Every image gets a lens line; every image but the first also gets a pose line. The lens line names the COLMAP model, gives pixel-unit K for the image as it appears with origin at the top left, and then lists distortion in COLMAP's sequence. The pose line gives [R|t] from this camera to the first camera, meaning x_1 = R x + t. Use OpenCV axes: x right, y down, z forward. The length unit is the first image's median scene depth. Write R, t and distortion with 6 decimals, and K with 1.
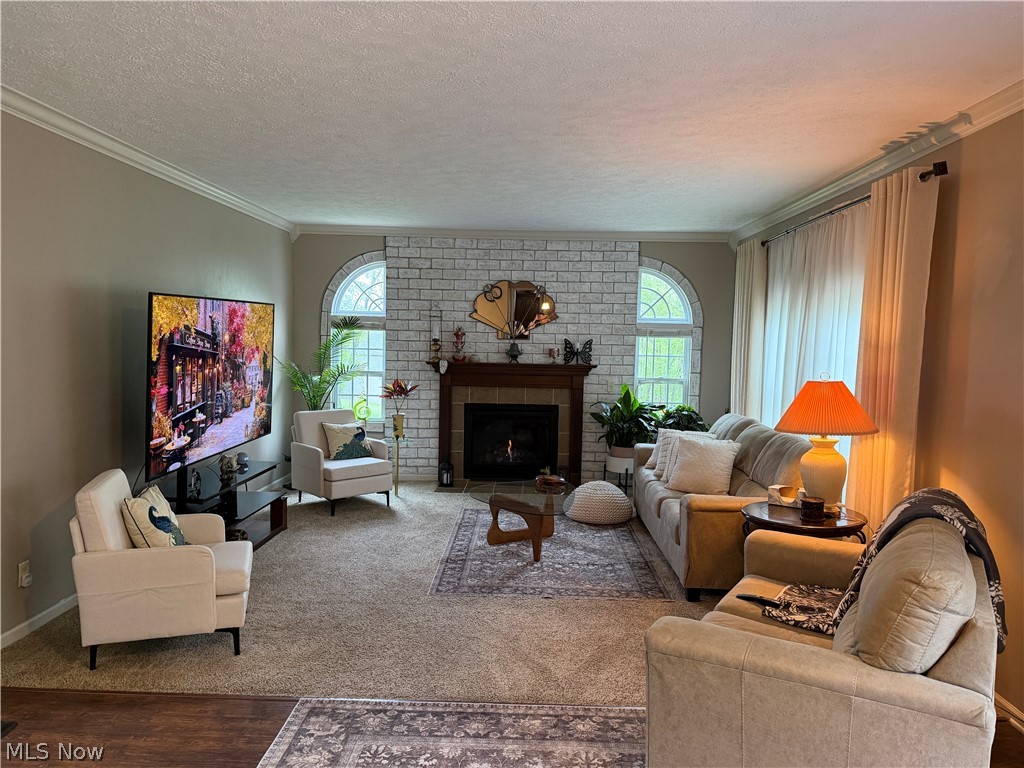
lens RADIAL K [[721.5, 0, 511.8], [0, 721.5, 384.8], [0, 0, 1]] dist [0.033936, -0.036392]
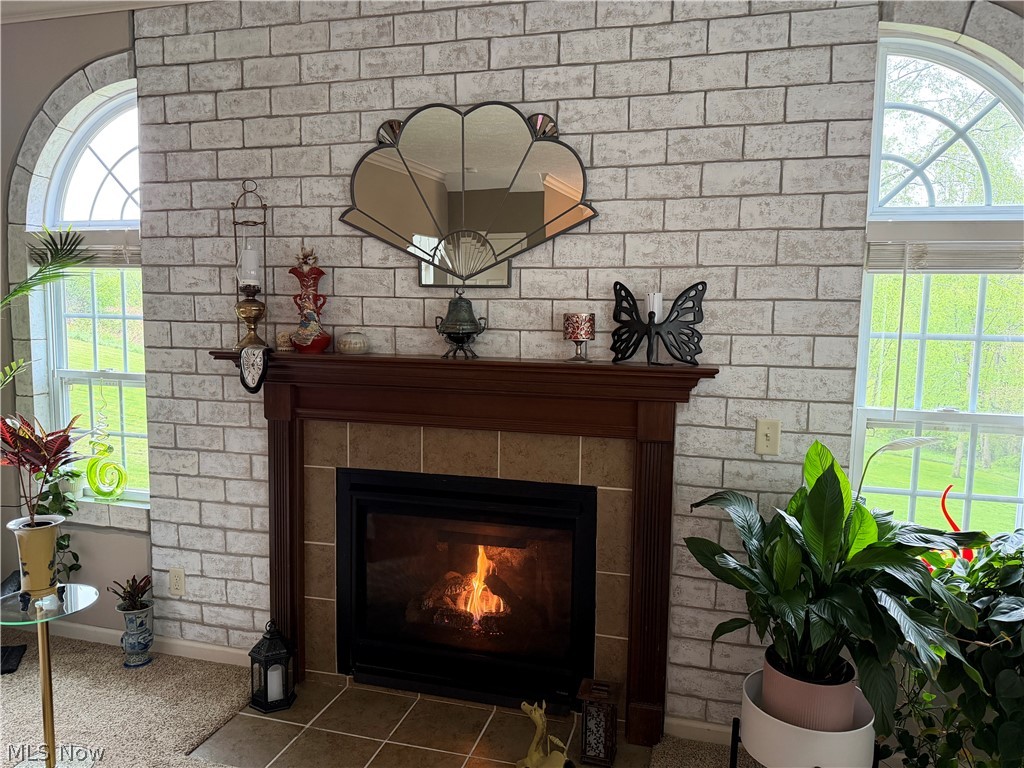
lens RADIAL K [[721.5, 0, 512.3], [0, 721.5, 389.4], [0, 0, 1]] dist [0.033936, -0.036392]
pose [[0.971856, 0.020136, -0.234715, 0.103959], [-0.013251, 0.999435, 0.030873, -0.025946], [0.235204, -0.026894, 0.971574, 0.679543]]
